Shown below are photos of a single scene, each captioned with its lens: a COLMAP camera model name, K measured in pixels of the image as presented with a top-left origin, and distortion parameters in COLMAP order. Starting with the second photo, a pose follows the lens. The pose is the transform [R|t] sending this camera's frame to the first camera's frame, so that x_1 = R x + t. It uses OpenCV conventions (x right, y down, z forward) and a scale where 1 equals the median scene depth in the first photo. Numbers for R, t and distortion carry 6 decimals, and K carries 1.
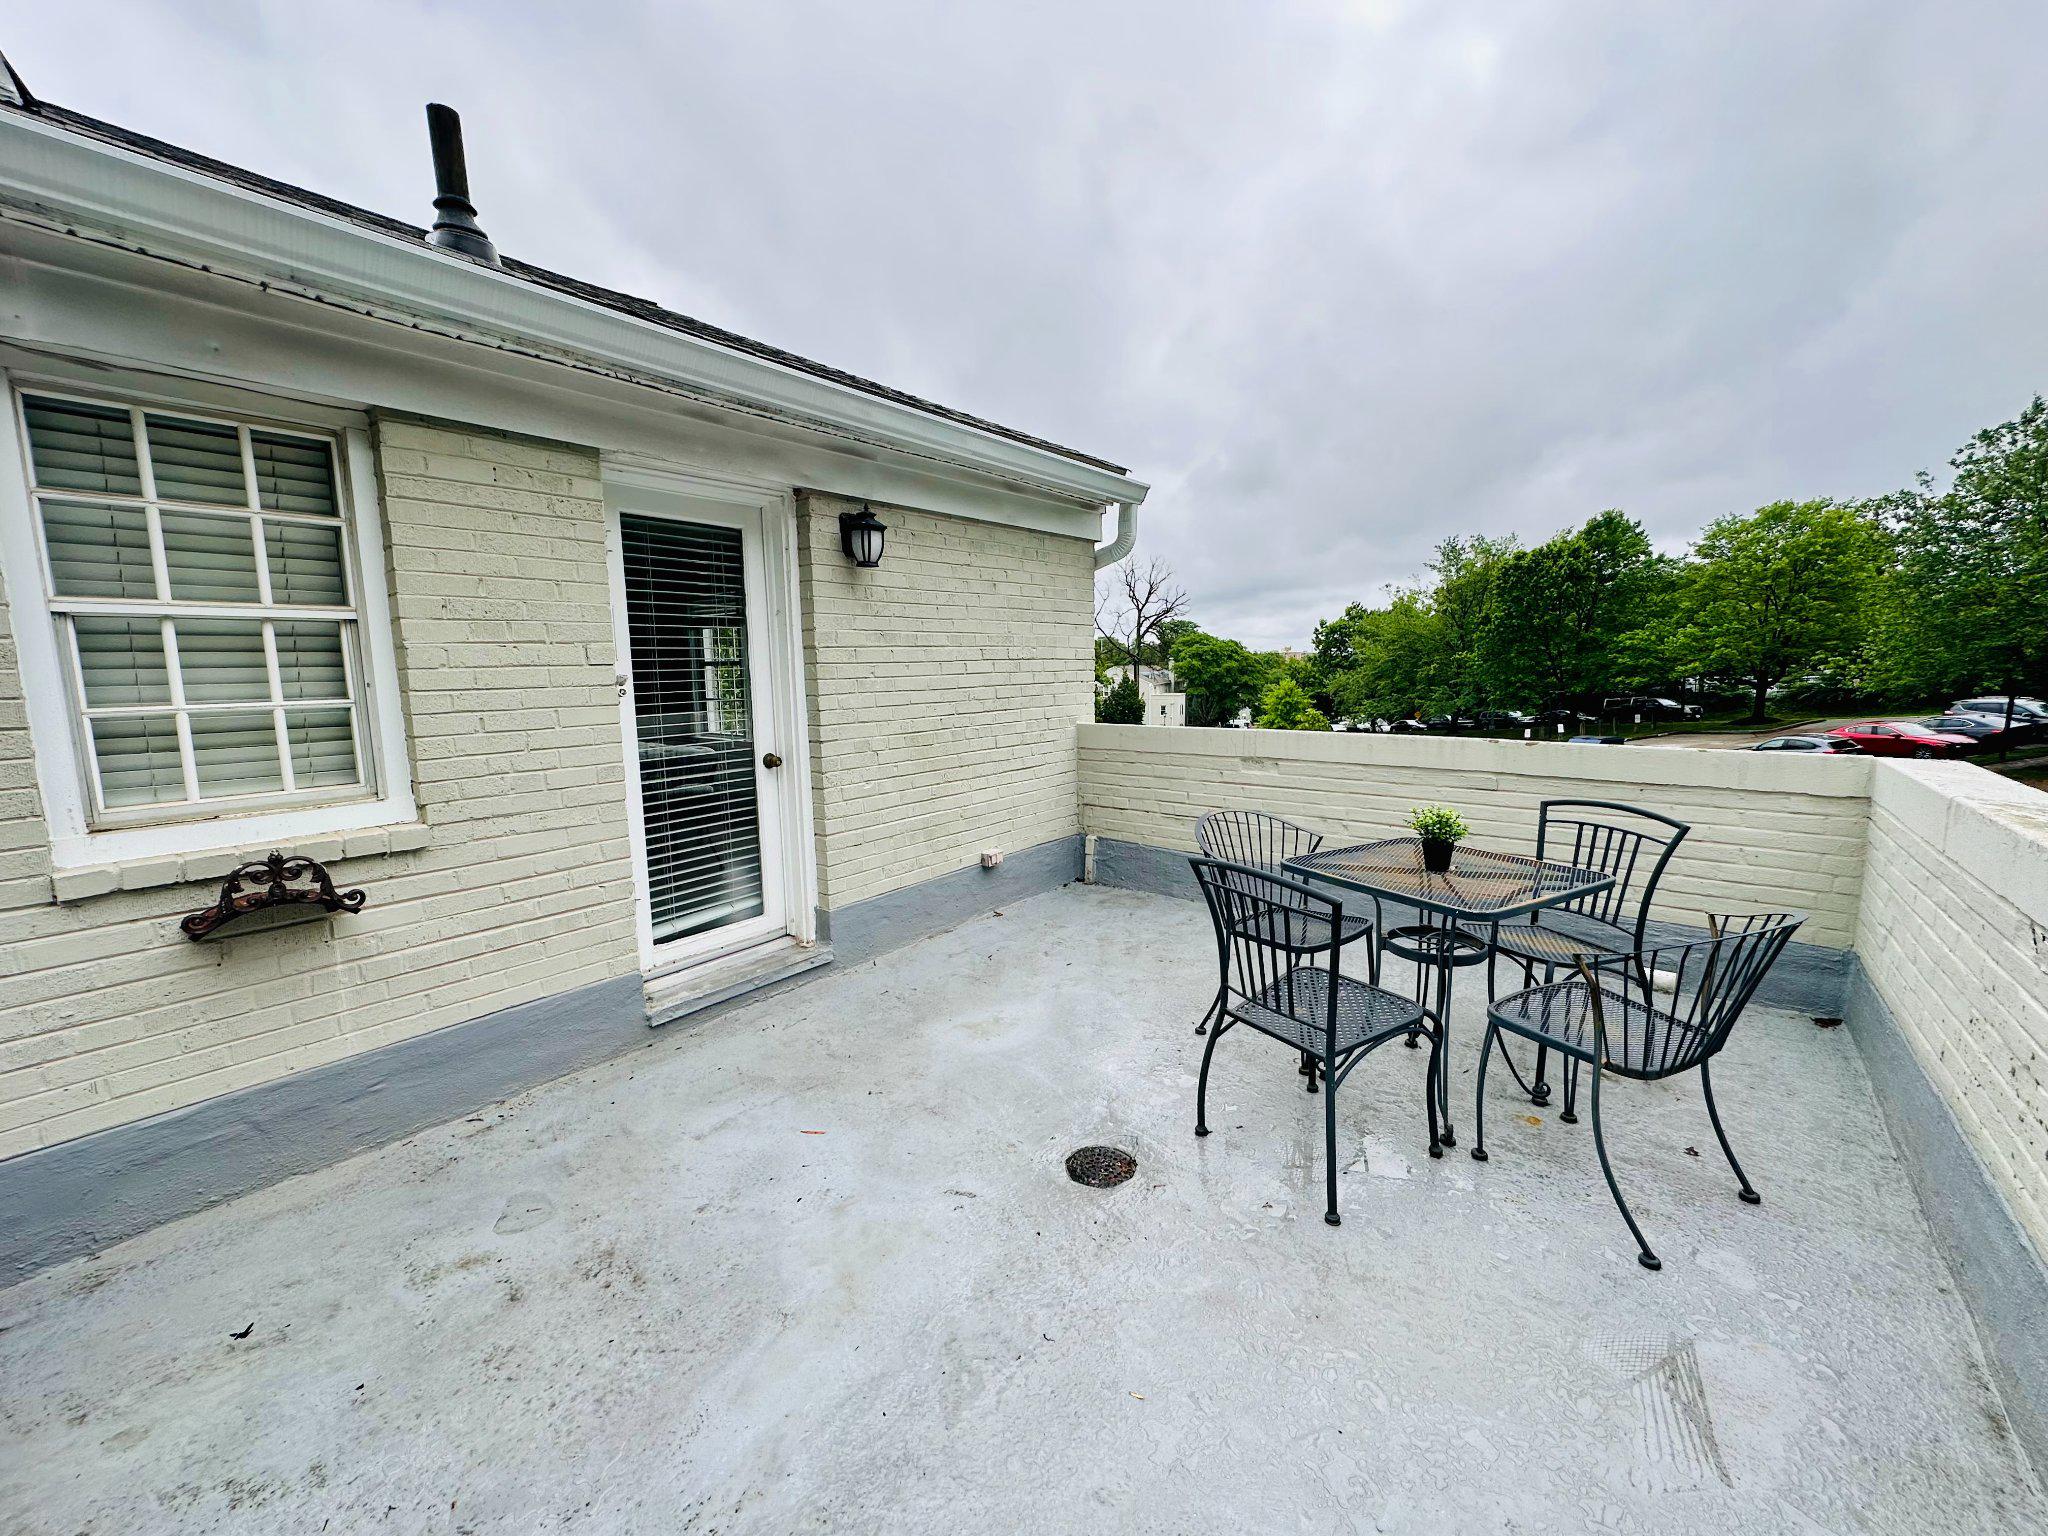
lens RADIAL K [[815.1, 0, 1019.2], [0, 815.1, 764.4], [0, 0, 1]] dist [0.003545, 0.000524]
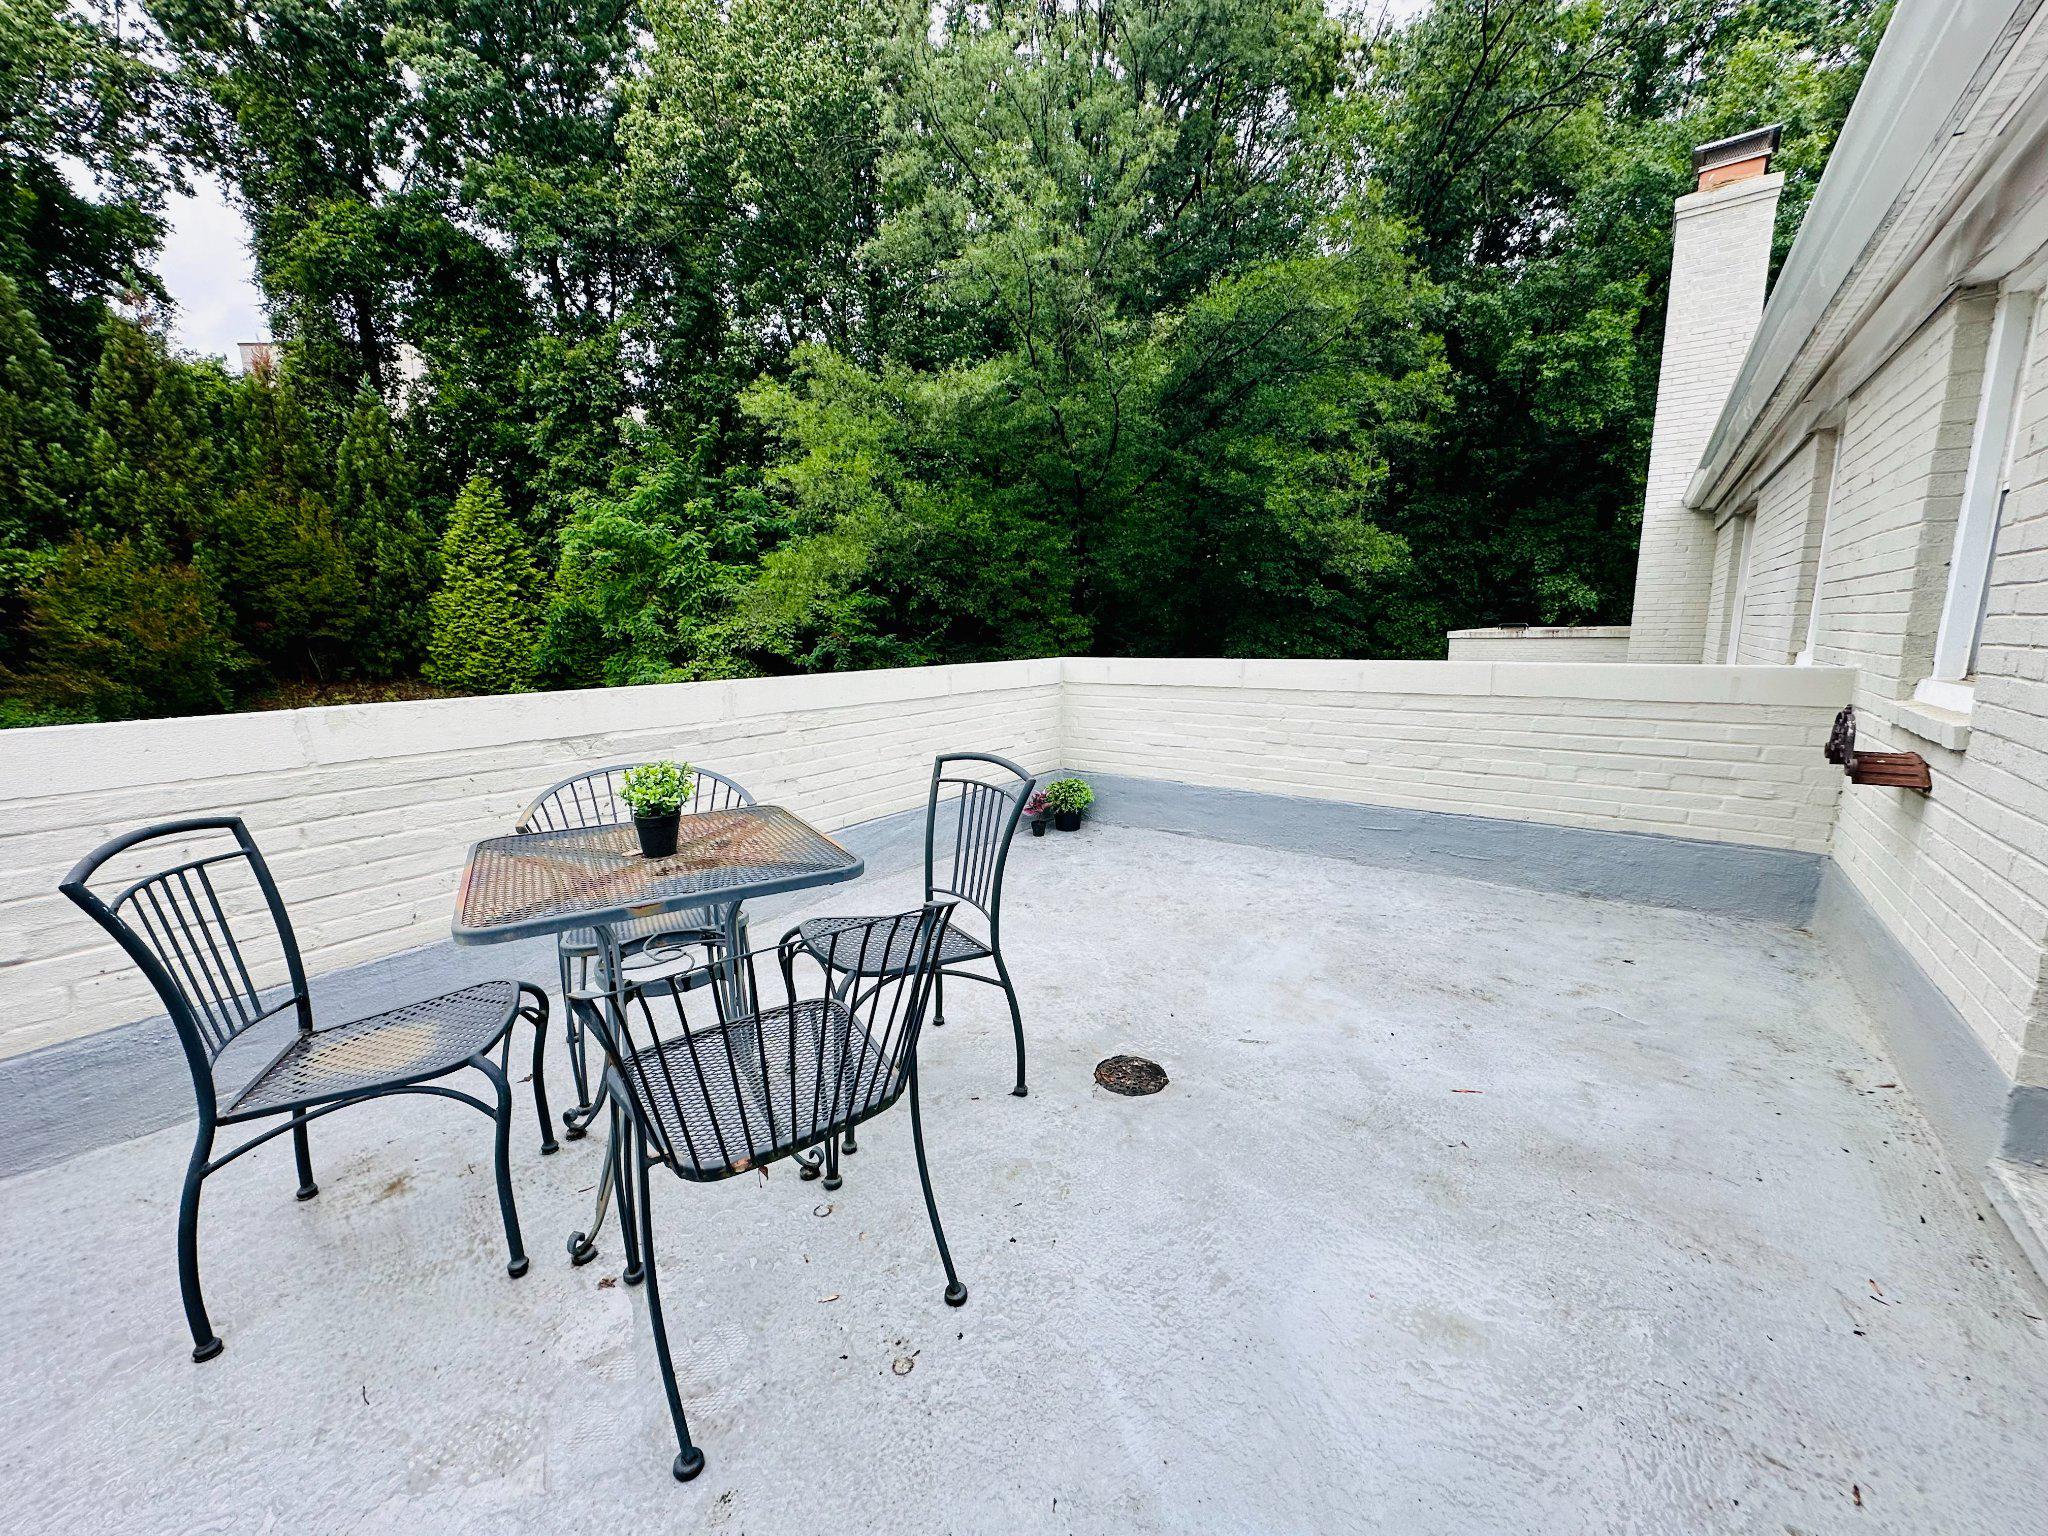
lens RADIAL K [[815.1, 0, 1028.5], [0, 815.1, 770.0], [0, 0, 1]] dist [0.003545, 0.000524]
pose [[-0.998318, 0.036288, -0.045213, 0.236760], [0.021431, 0.955631, 0.293785, -0.137796], [0.053868, 0.292322, -0.954802, 1.689515]]
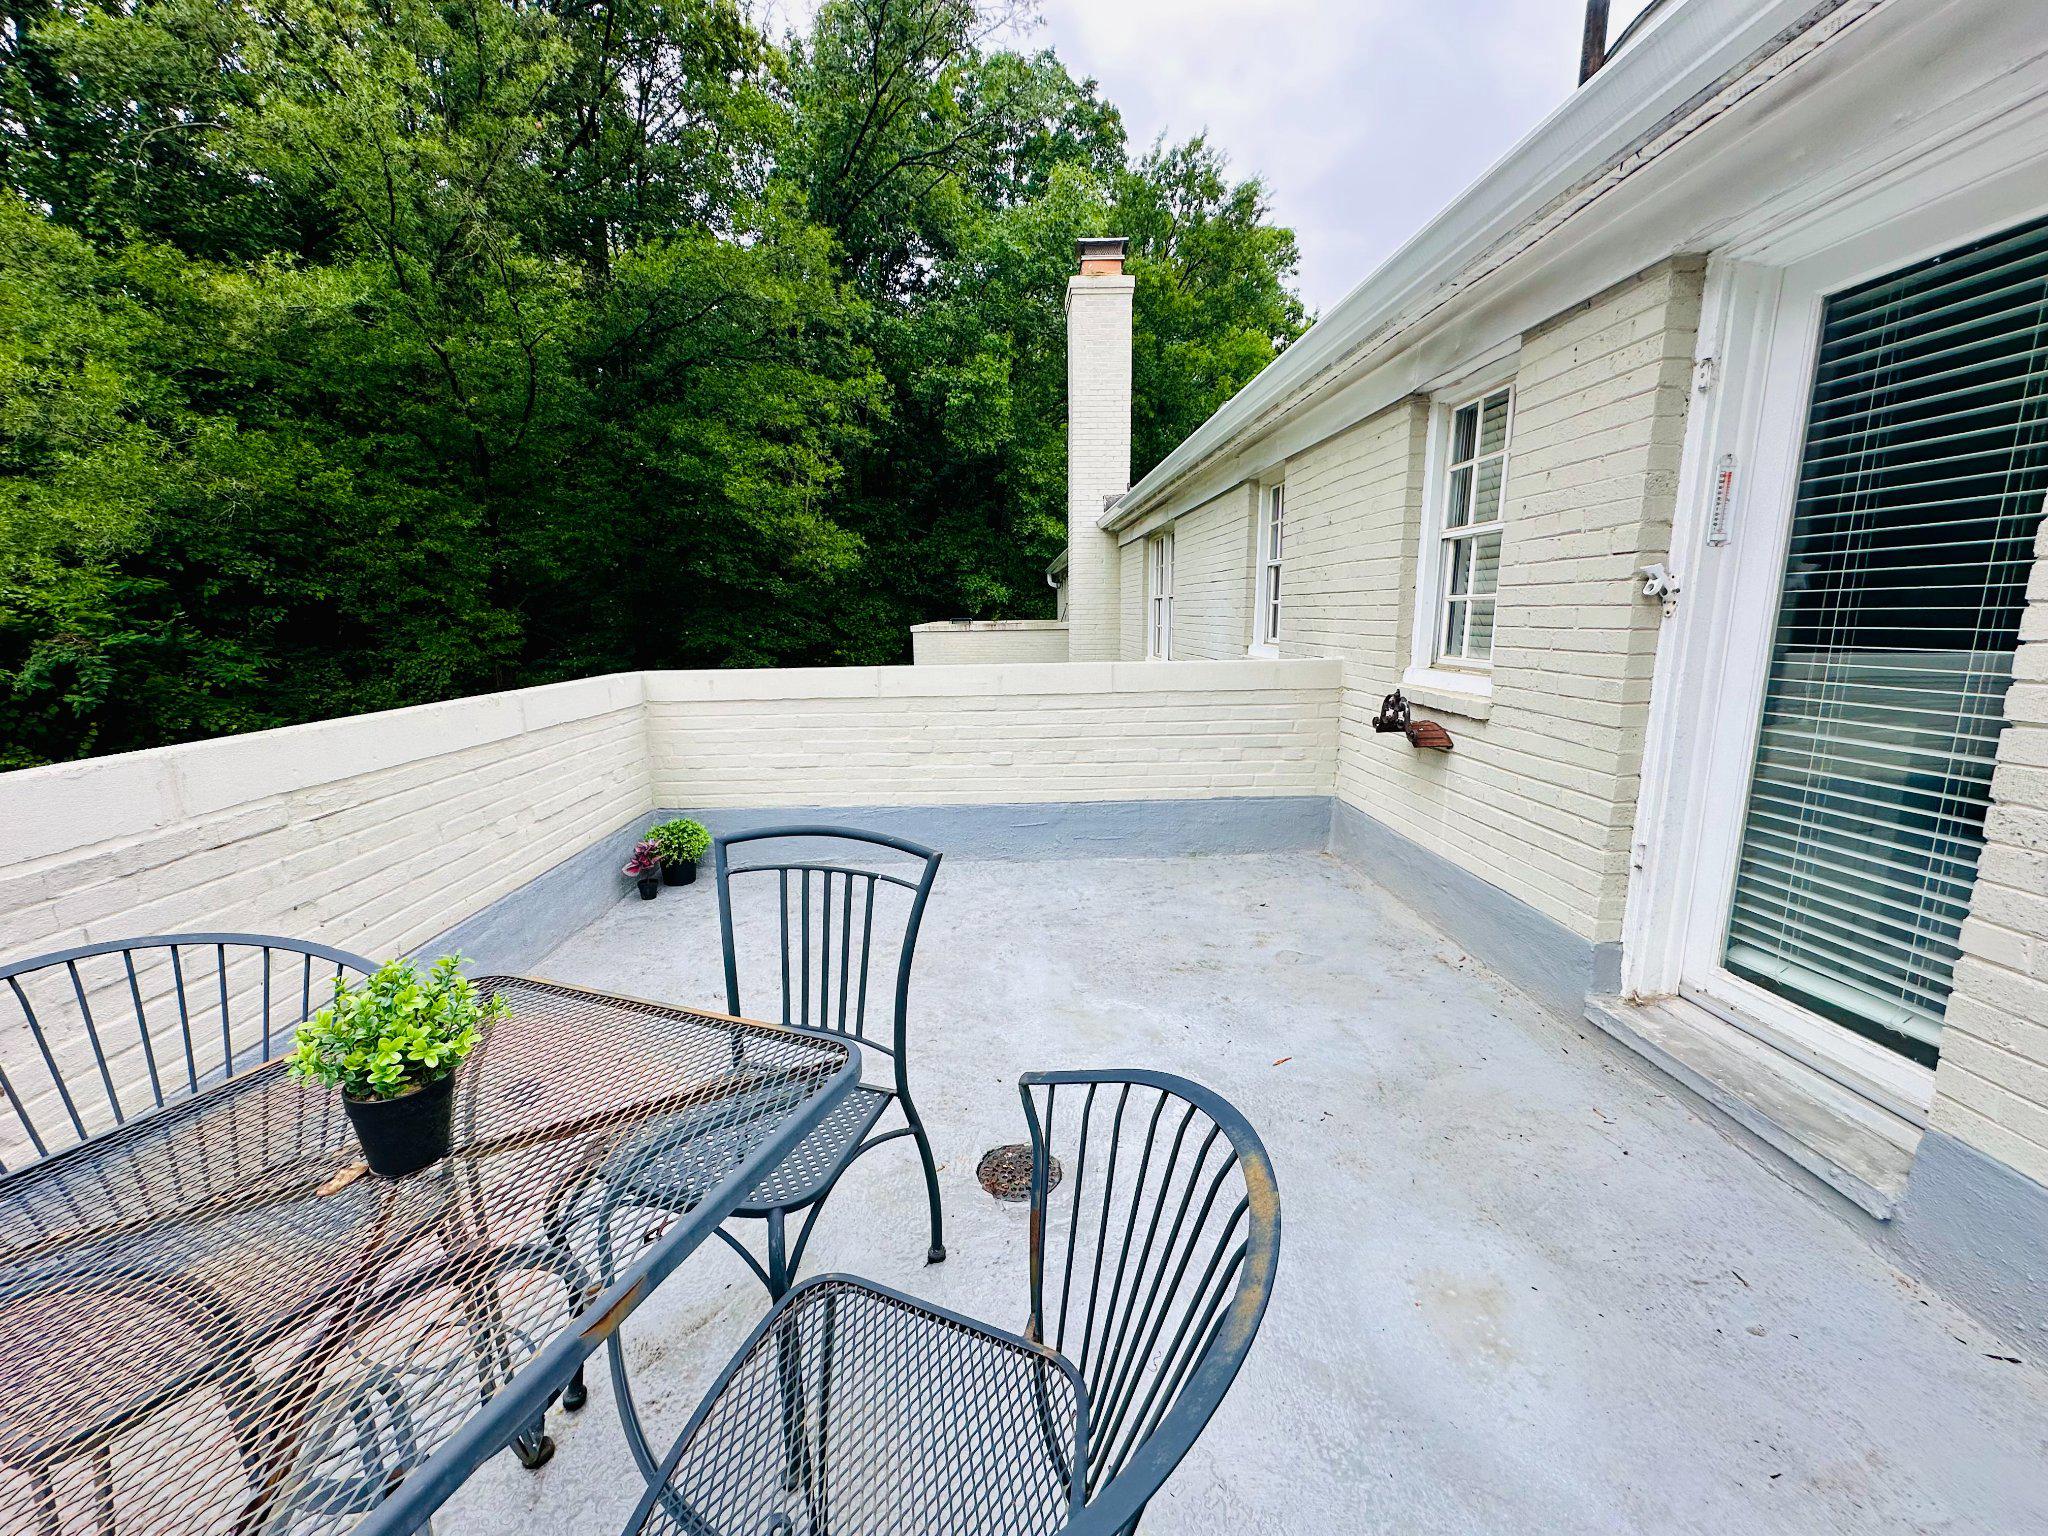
lens RADIAL K [[815.1, 0, 1024.4], [0, 815.1, 766.8], [0, 0, 1]] dist [0.003545, 0.000524]
pose [[-0.759388, 0.150536, -0.632984, 0.523909], [-0.051870, 0.955763, 0.289528, -0.137838], [0.648567, 0.252697, -0.717987, 1.392271]]
